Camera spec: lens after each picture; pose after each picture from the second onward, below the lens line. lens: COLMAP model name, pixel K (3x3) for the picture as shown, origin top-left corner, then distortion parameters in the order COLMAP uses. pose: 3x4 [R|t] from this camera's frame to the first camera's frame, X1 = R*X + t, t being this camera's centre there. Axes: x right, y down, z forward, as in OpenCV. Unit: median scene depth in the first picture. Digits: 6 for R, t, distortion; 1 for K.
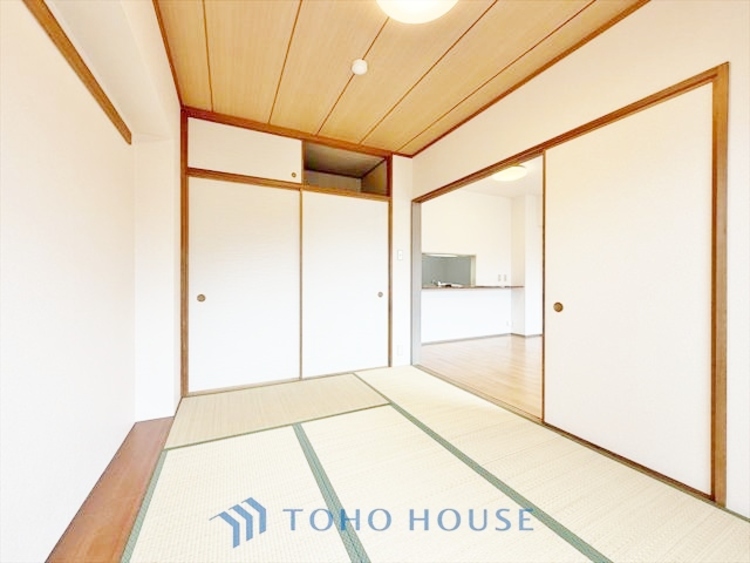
lens RADIAL K [[300.3, 0, 374.7], [0, 300.3, 280.9], [0, 0, 1]] dist [0.024892, 0.000052]
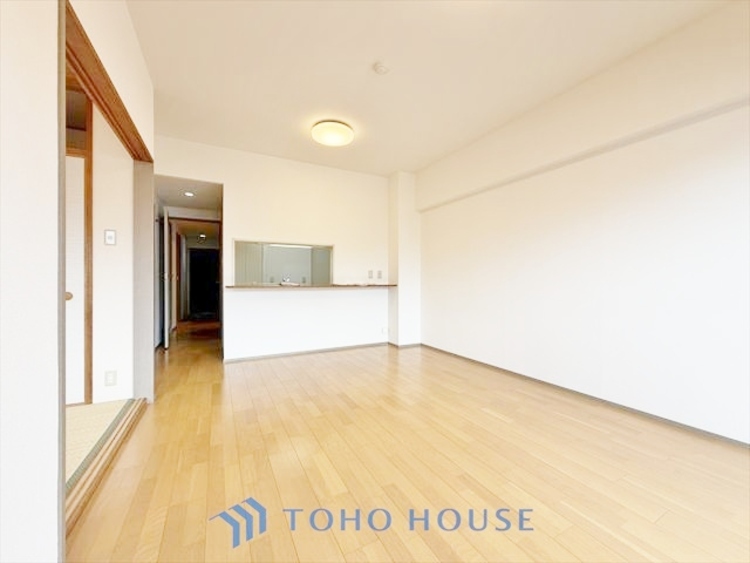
lens RADIAL K [[300.3, 0, 375.1], [0, 300.3, 282.1], [0, 0, 1]] dist [0.024892, 0.000052]
pose [[0.999998, -0.001432, 0.001409, 0.434520], [0.001428, 0.999995, 0.002876, 0.008404], [-0.001413, -0.002874, 0.999995, 0.196814]]
